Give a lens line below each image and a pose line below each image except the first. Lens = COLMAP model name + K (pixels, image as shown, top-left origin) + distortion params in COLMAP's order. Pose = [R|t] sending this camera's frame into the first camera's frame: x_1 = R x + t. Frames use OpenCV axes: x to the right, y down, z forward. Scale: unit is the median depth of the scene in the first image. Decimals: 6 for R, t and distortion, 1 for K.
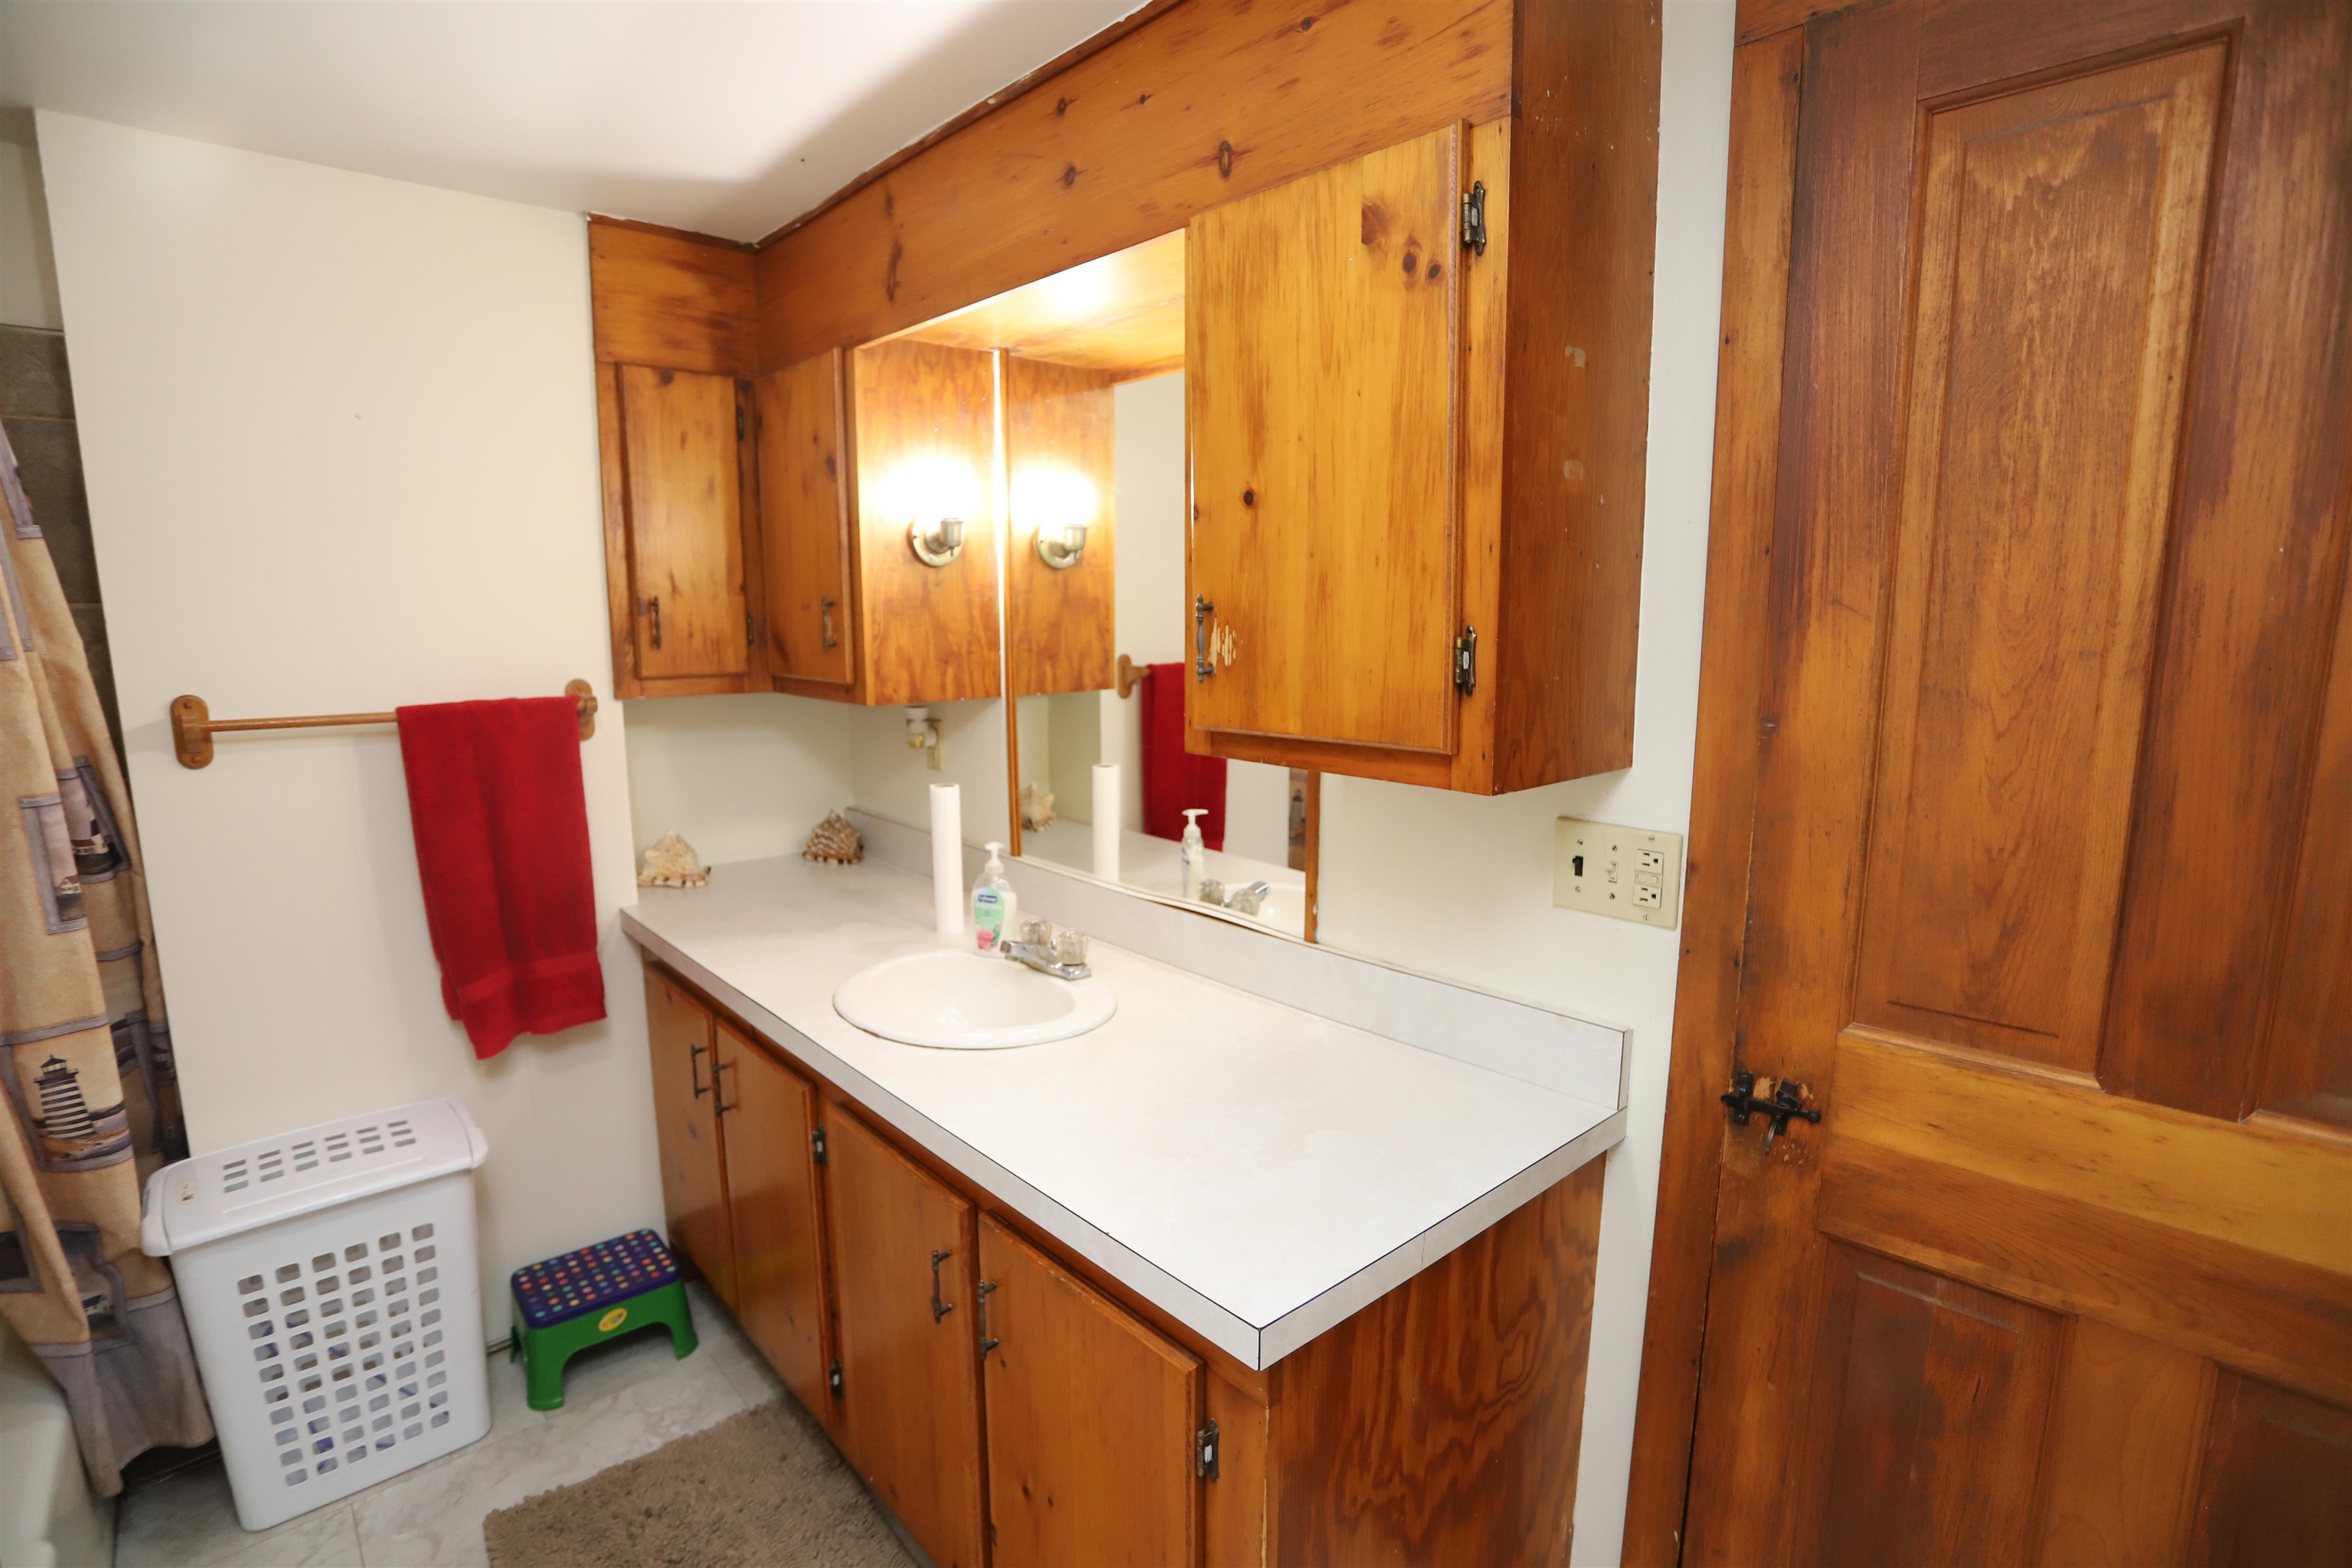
lens RADIAL K [[1148.8, 0, 1179.0], [0, 1148.8, 786.5], [0, 0, 1]] dist [-0.080776, 0.039714]
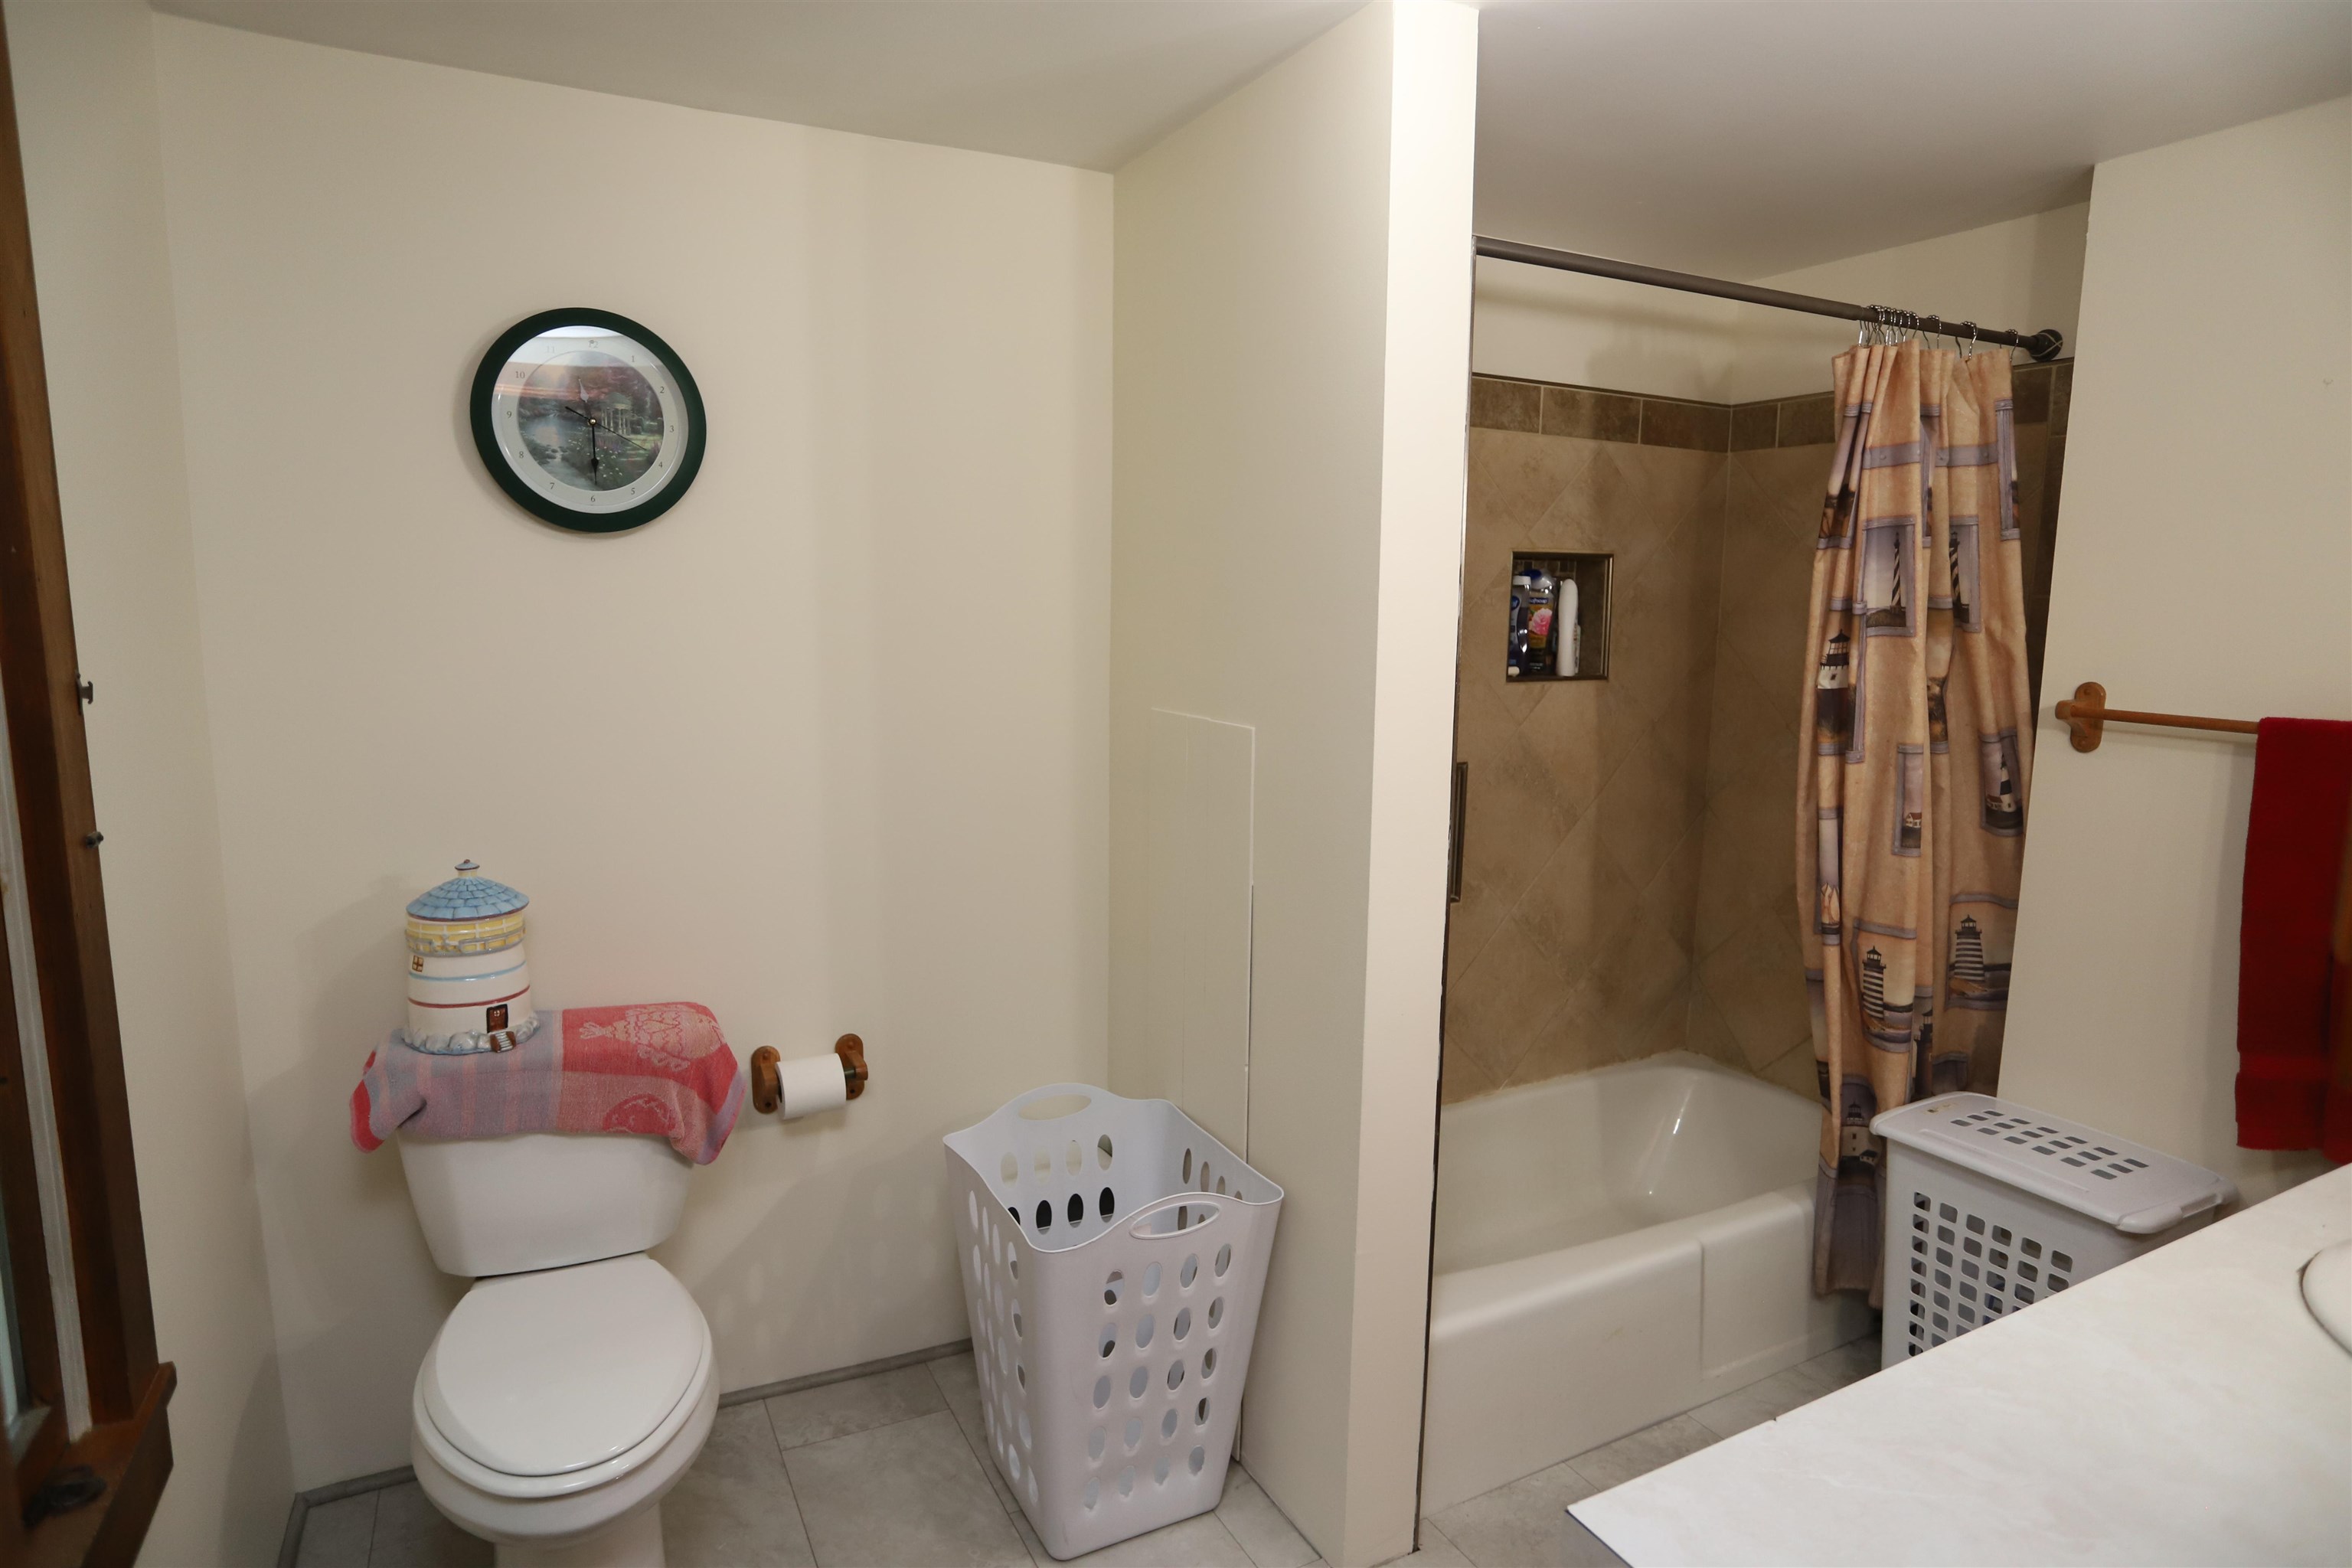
lens RADIAL K [[1293.7, 0, 1169.3], [0, 1293.7, 784.5], [0, 0, 1]] dist [-0.065725, 0.038067]
pose [[-0.238207, 0.145224, -0.960295, 0.488635], [-0.165207, 0.968289, 0.187413, -0.068945], [0.957060, 0.203291, -0.206662, 0.429247]]
